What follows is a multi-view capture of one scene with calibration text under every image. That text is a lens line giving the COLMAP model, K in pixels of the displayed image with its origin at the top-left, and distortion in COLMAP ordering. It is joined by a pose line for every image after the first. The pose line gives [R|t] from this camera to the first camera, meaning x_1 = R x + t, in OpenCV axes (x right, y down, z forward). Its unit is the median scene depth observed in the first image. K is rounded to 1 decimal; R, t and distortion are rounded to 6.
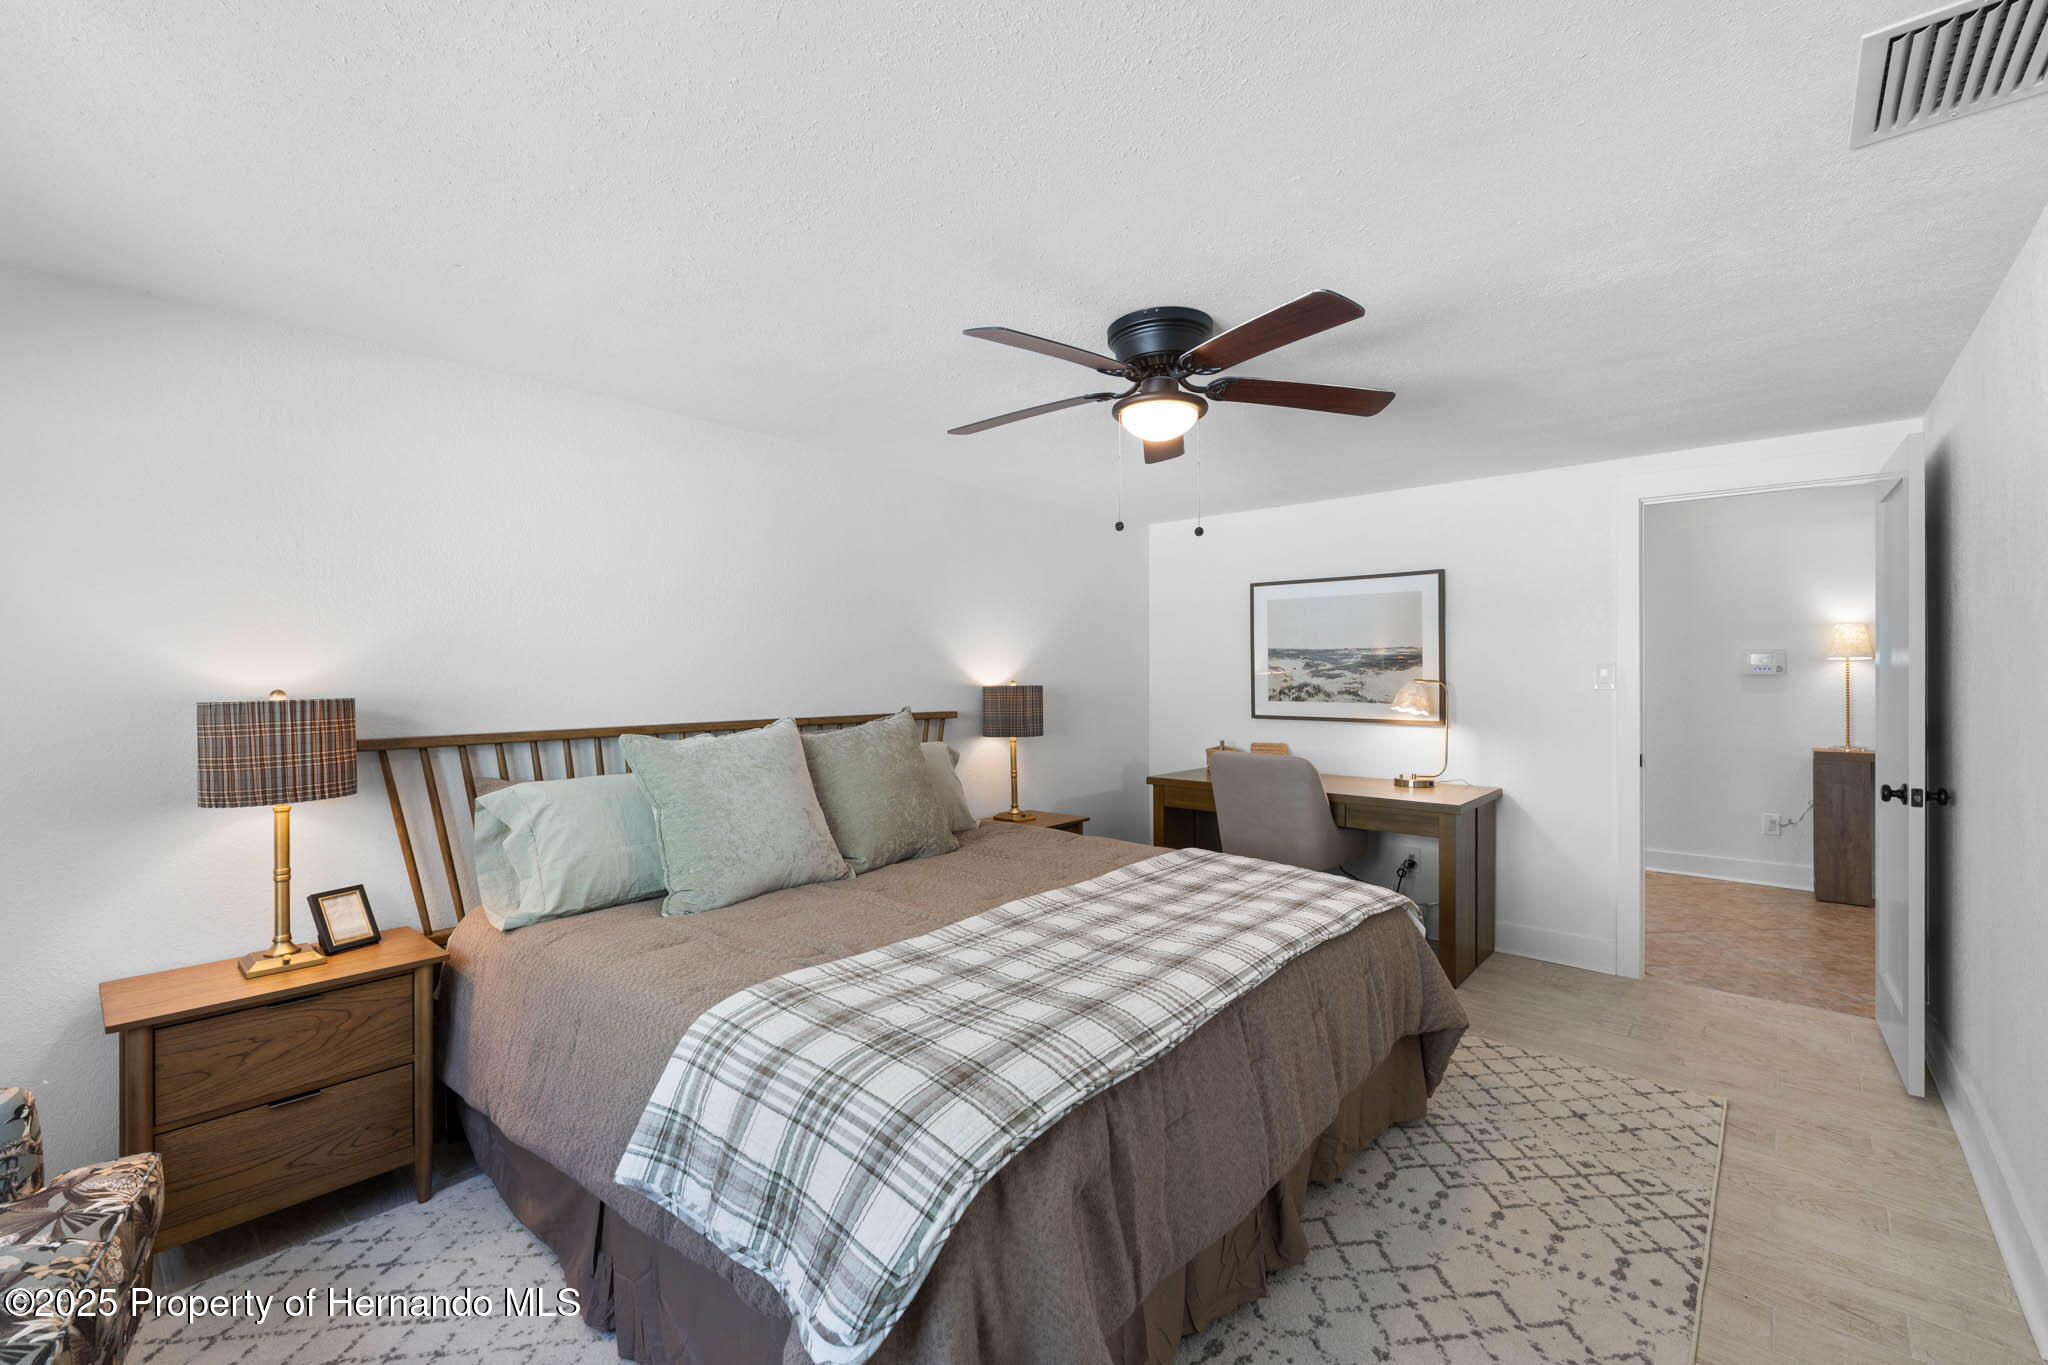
lens RADIAL K [[852.6, 0, 1024.0], [0, 852.6, 682.5], [0, 0, 1]] dist [-0.000554, -0.000087]
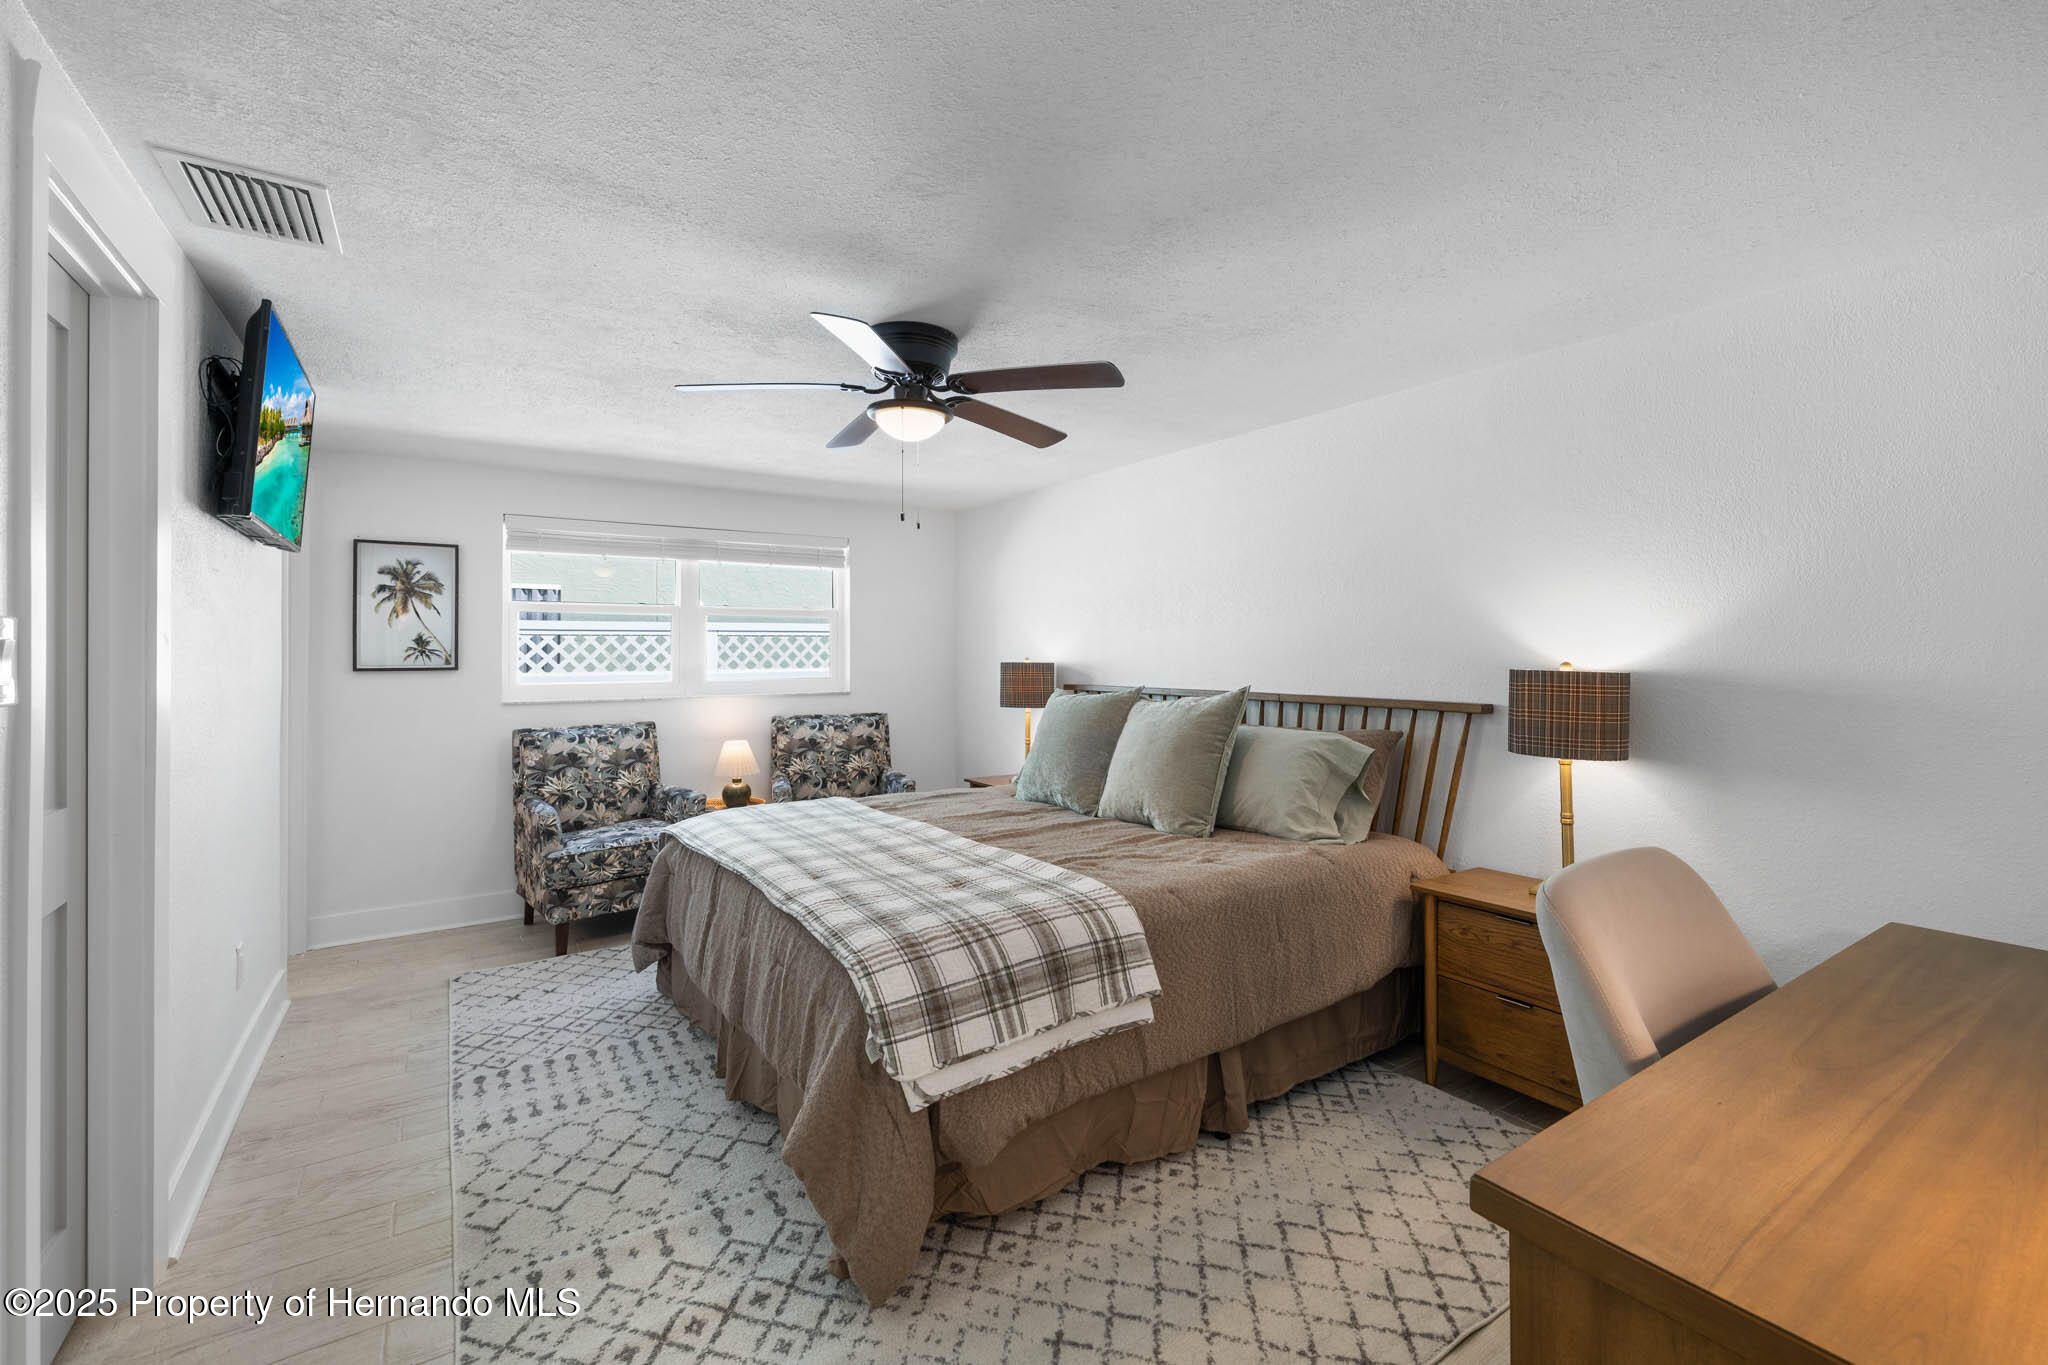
lens RADIAL K [[889.8, 0, 1038.9], [0, 889.8, 646.0], [0, 0, 1]] dist [0.000758, 0.000278]
pose [[-0.247083, -0.002598, -0.968991, 1.311012], [-0.007707, 0.999970, -0.000716, -0.020356], [0.968964, 0.007291, -0.247096, 1.534168]]
